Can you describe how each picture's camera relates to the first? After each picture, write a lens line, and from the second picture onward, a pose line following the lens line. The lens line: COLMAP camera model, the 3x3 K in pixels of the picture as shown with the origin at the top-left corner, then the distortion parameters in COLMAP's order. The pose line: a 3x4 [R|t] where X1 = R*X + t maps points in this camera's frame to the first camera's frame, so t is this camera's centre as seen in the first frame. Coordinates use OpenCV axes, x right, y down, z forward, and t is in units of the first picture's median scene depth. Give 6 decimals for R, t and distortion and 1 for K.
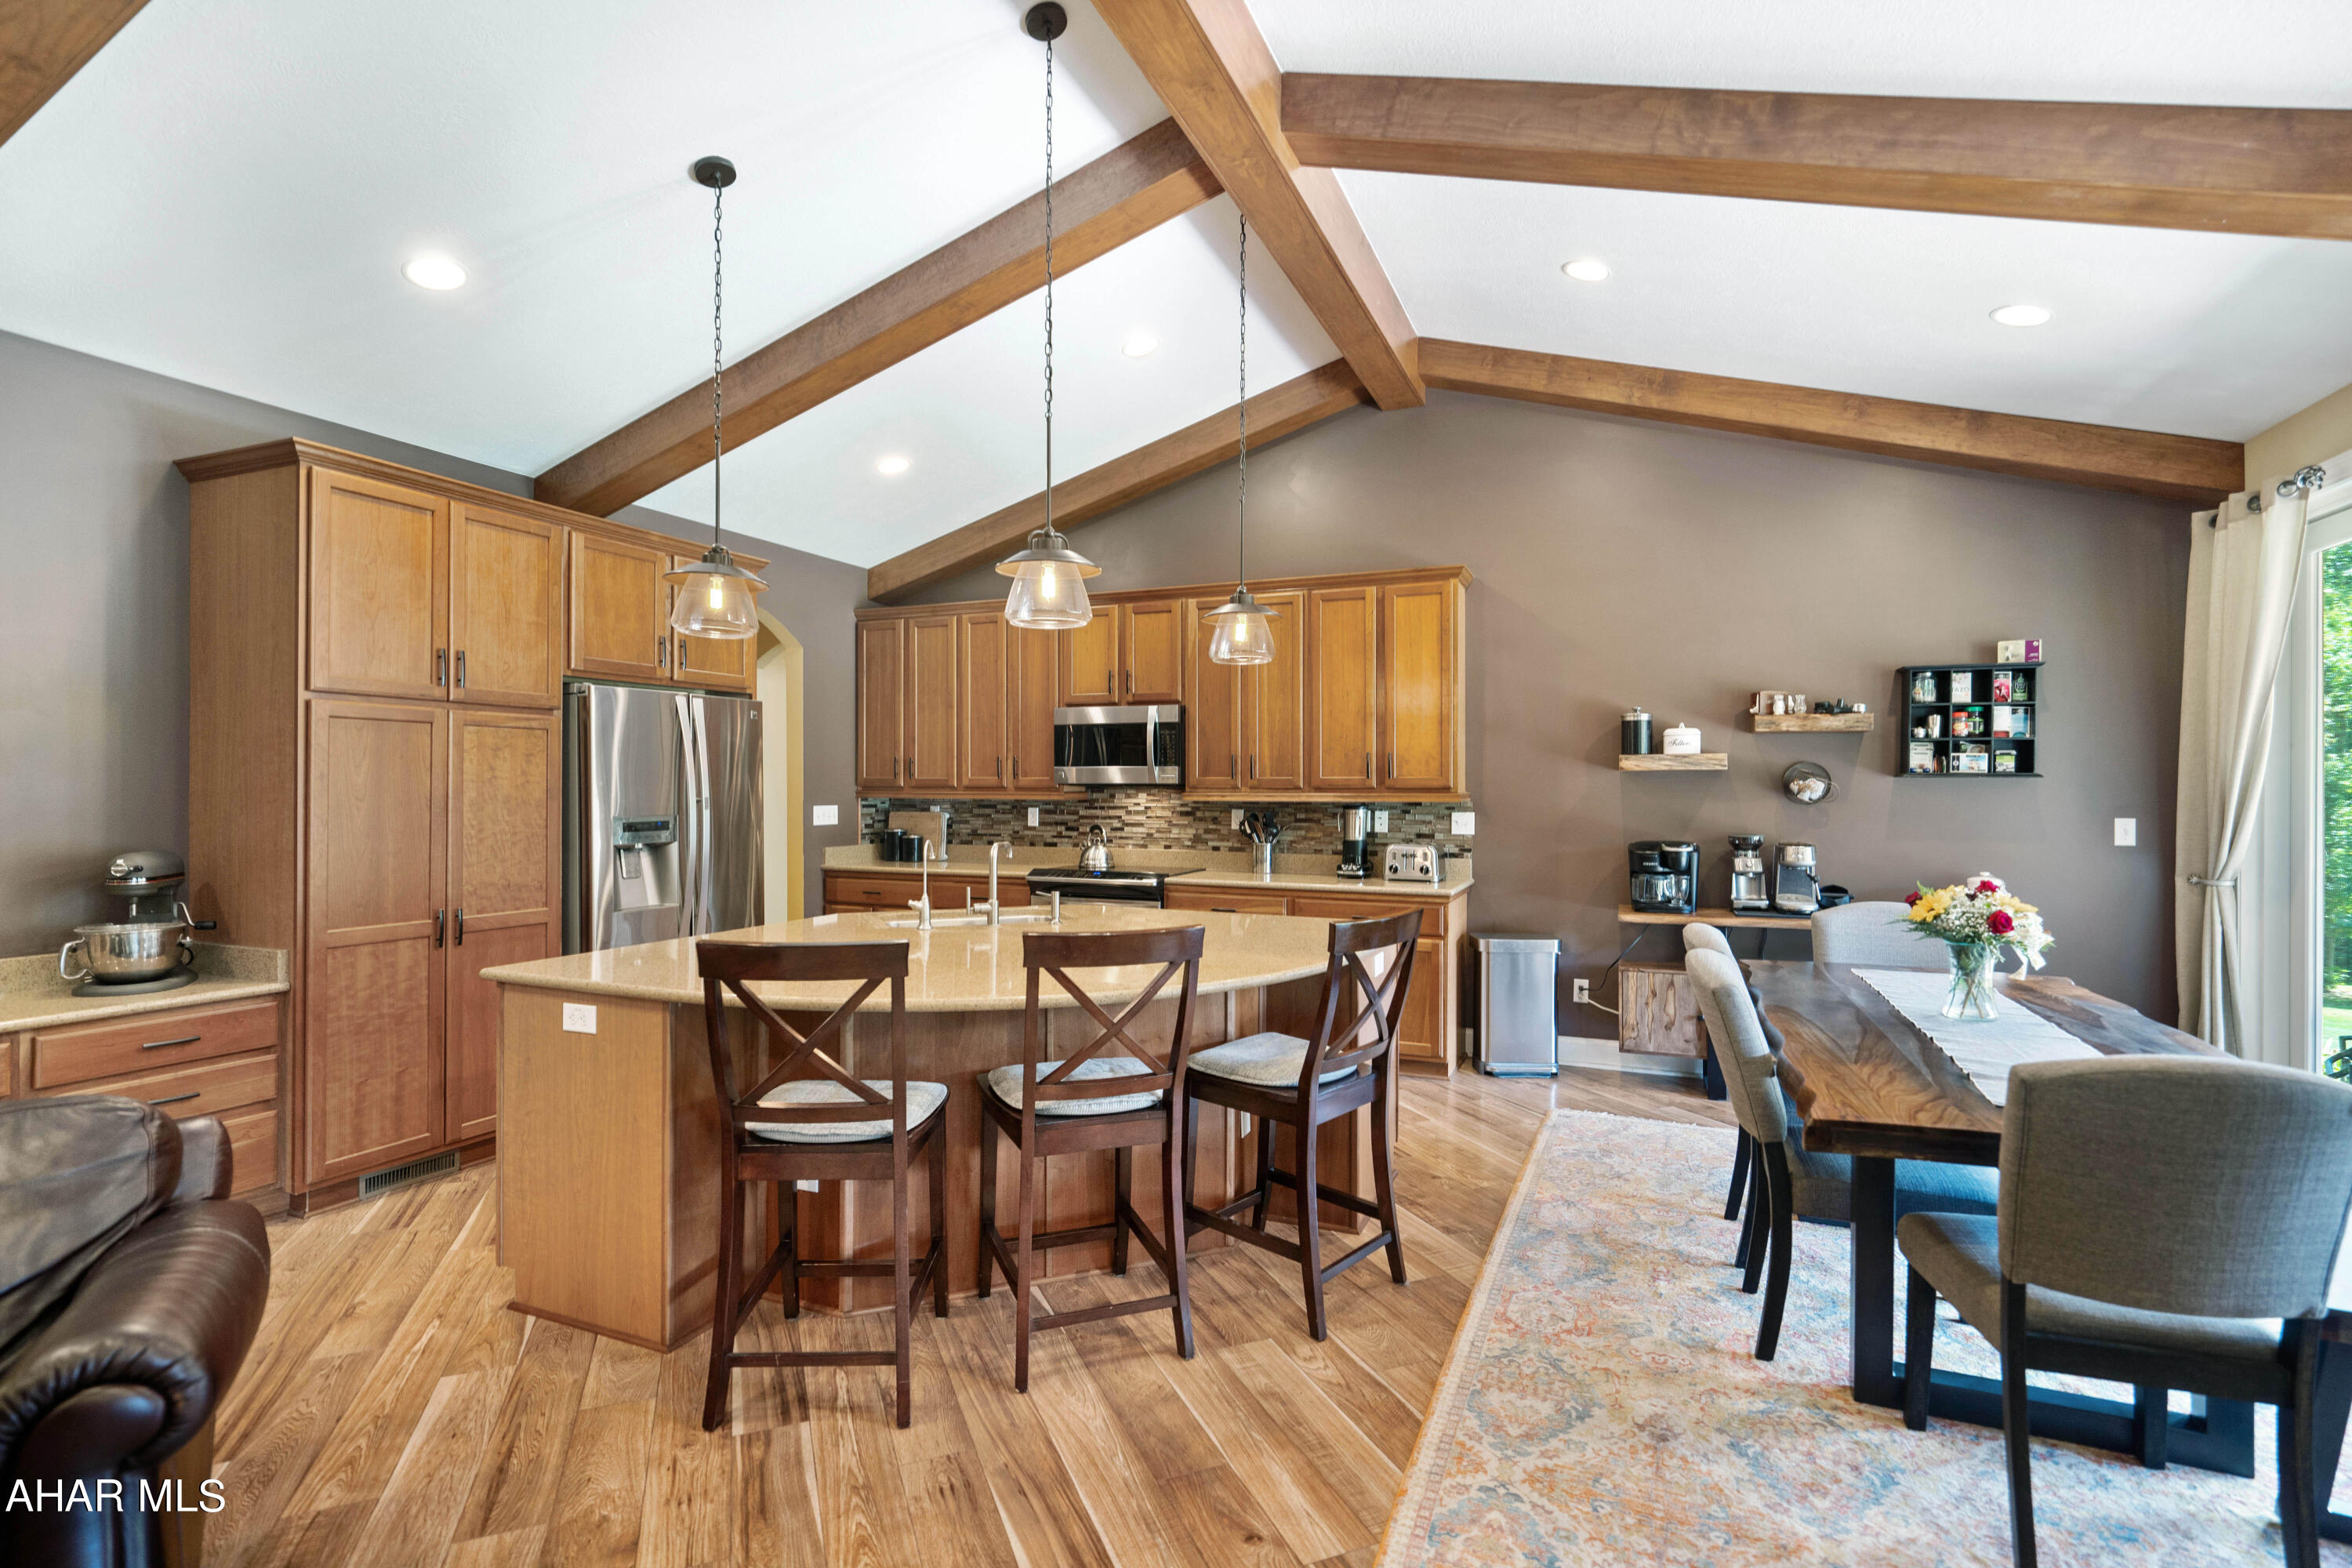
lens RADIAL K [[1089.7, 0, 1177.7], [0, 1089.7, 789.9], [0, 0, 1]] dist [-0.002957, 0.000394]
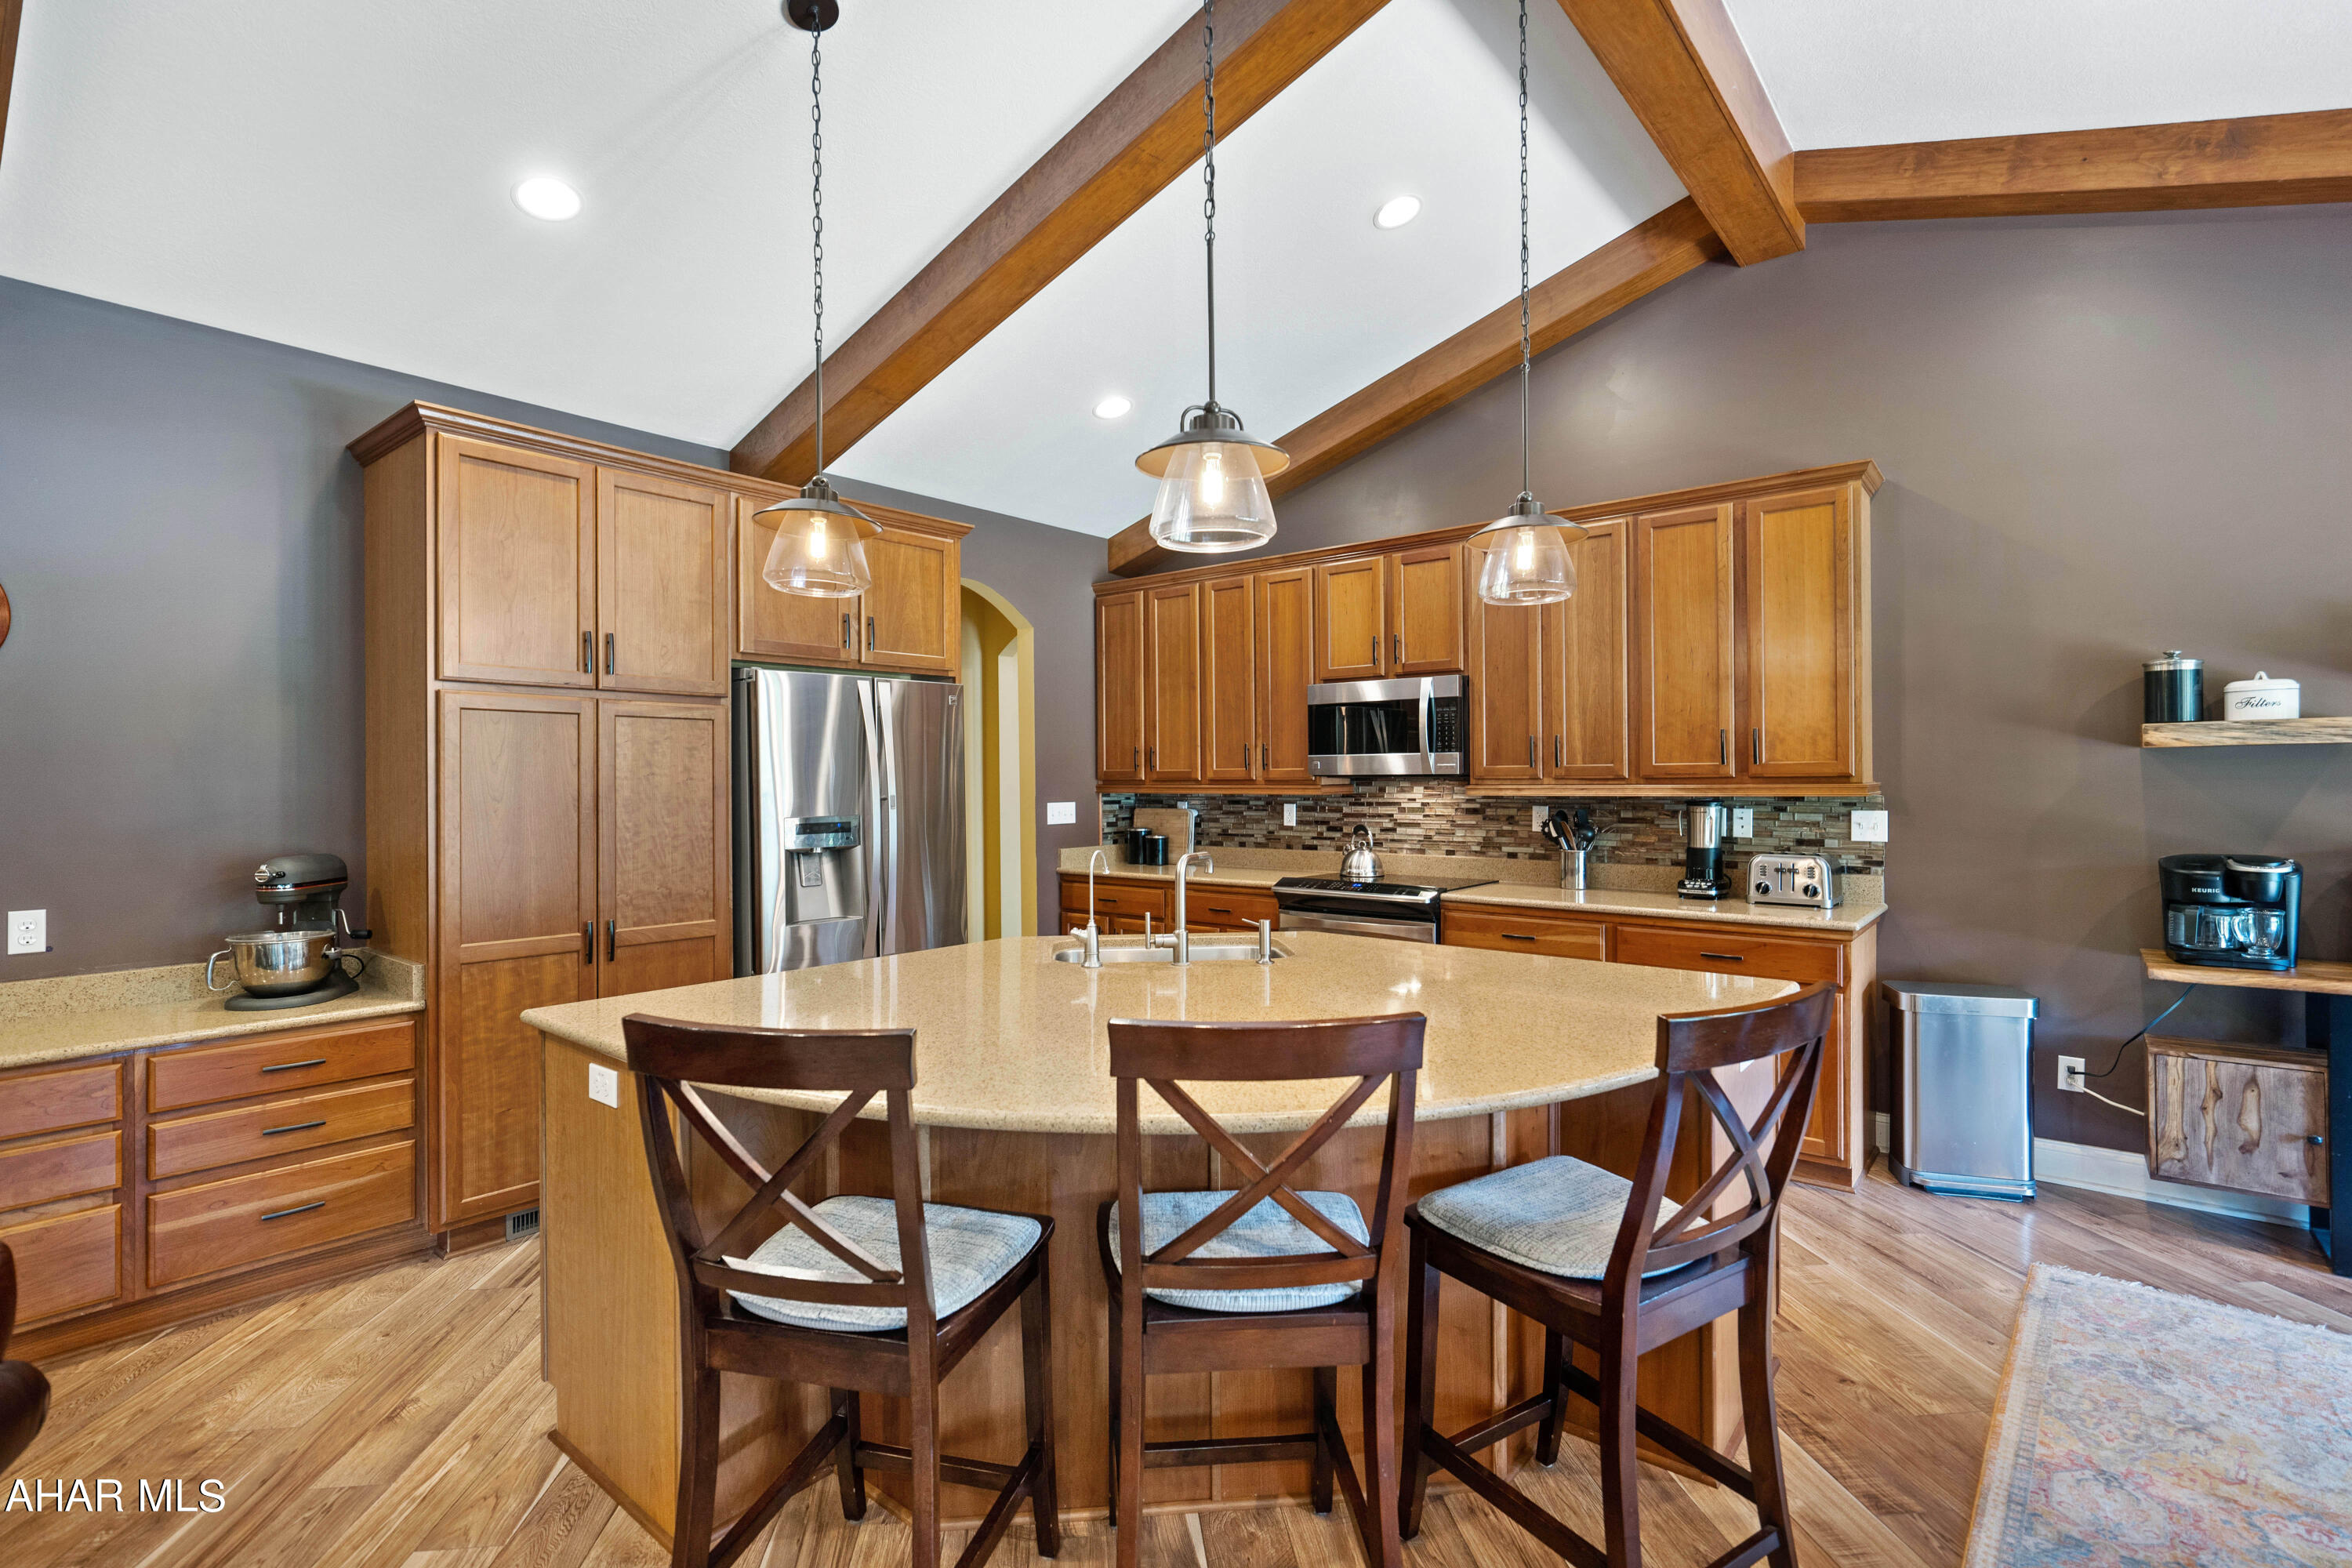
lens RADIAL K [[1091.1, 0, 1176.0], [0, 1091.1, 784.0], [0, 0, 1]] dist [-0.007002, 0.004558]
pose [[0.958552, -0.007143, -0.284827, 0.032967], [0.007519, 0.999972, 0.000226, -0.000156], [0.284818, -0.002358, 0.958579, 0.207306]]
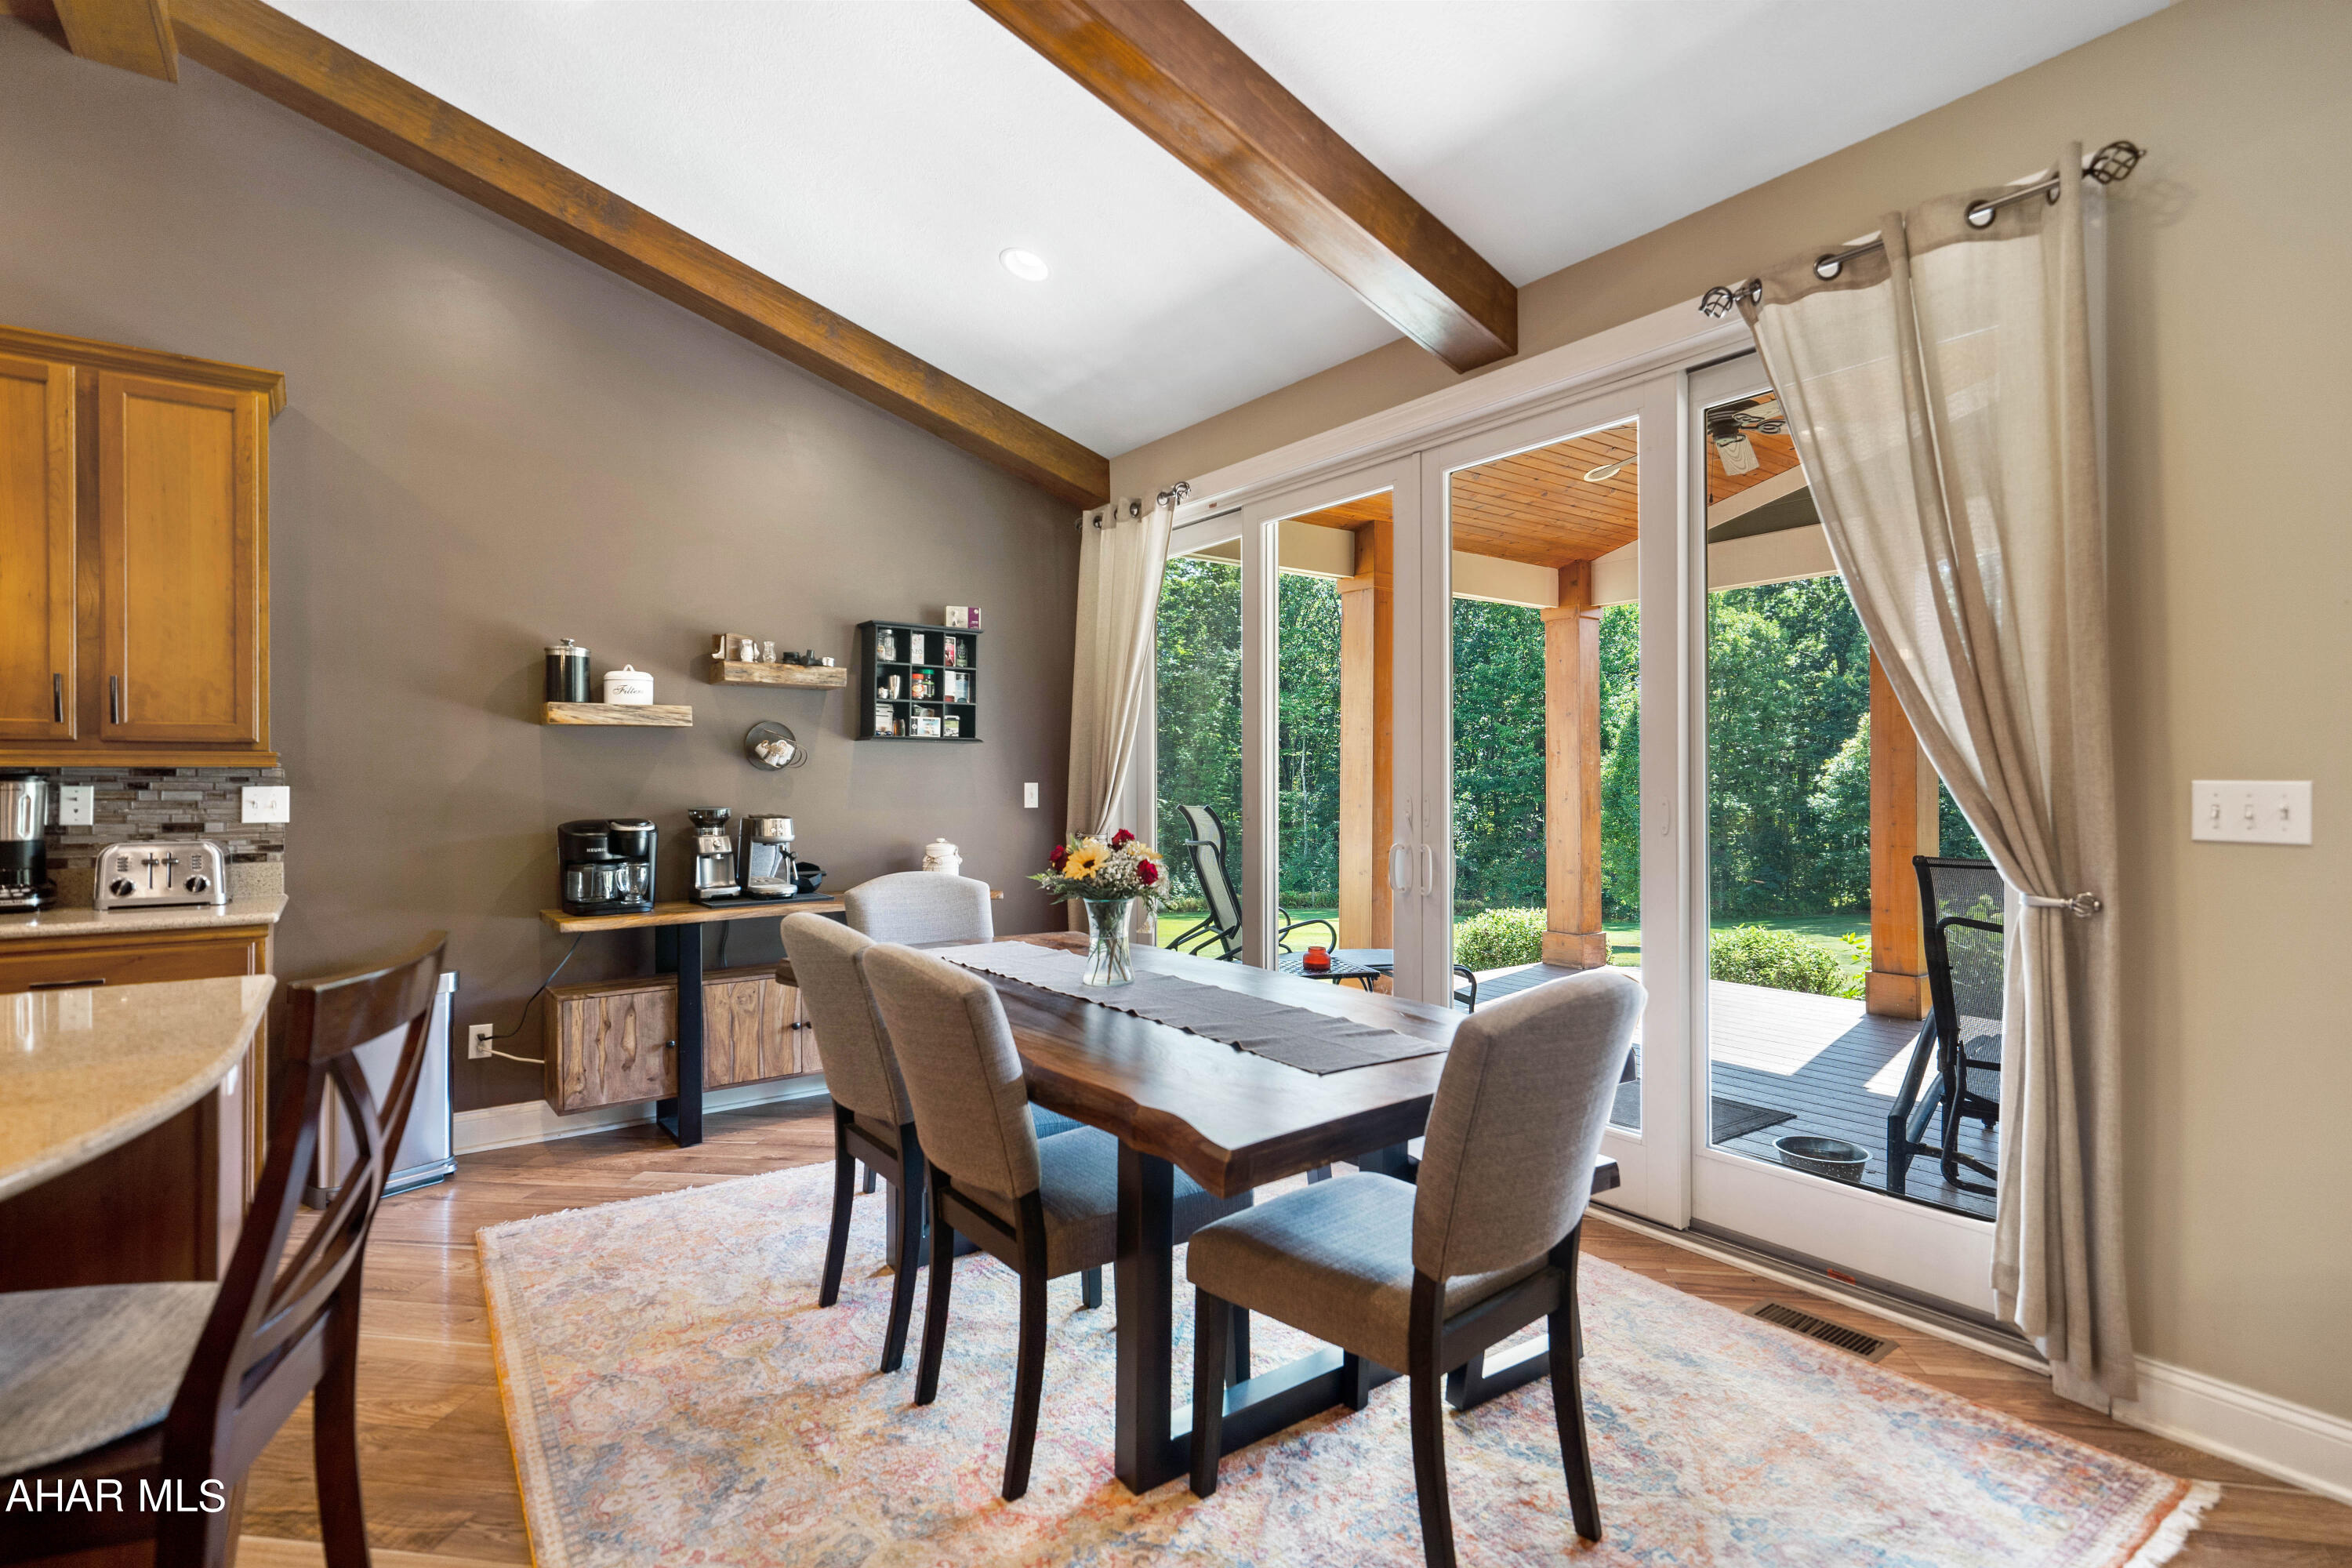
lens RADIAL K [[1133.3, 0, 1180.4], [0, 1133.3, 777.0], [0, 0, 1]] dist [0.003200, 0.000663]
pose [[0.505518, 0.001657, 0.862815, -0.029780], [0.007011, 0.999957, -0.006028, 0.025723], [-0.862788, 0.009097, 0.505485, 0.268115]]
